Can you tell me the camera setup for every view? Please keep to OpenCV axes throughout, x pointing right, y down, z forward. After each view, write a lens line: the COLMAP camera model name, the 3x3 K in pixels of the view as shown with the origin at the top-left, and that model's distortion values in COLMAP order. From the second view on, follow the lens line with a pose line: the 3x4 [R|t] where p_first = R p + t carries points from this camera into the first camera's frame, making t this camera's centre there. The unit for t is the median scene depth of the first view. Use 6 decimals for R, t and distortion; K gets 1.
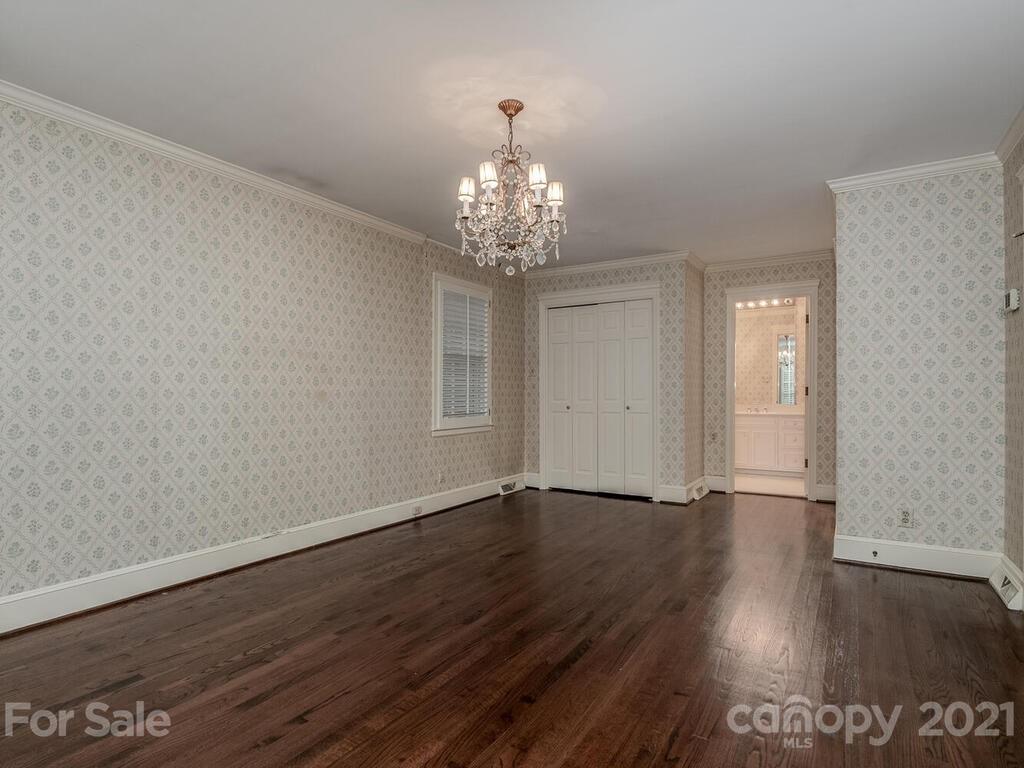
lens RADIAL K [[557.9, 0, 509.7], [0, 557.9, 382.3], [0, 0, 1]] dist [0.002645, -0.000226]
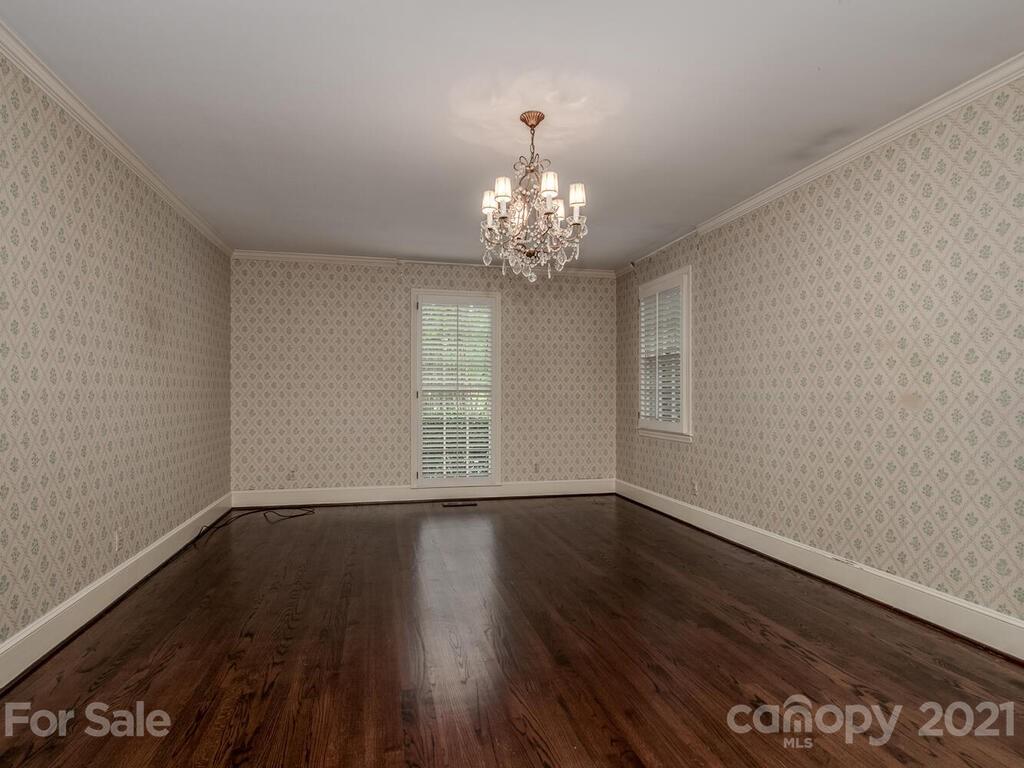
lens RADIAL K [[557.9, 0, 506.8], [0, 557.9, 389.2], [0, 0, 1]] dist [0.002645, -0.000226]
pose [[-0.708710, -0.013310, -0.705374, 0.549213], [0.006563, 0.999654, -0.025456, 0.026957], [0.705469, -0.022671, -0.708378, 1.237289]]
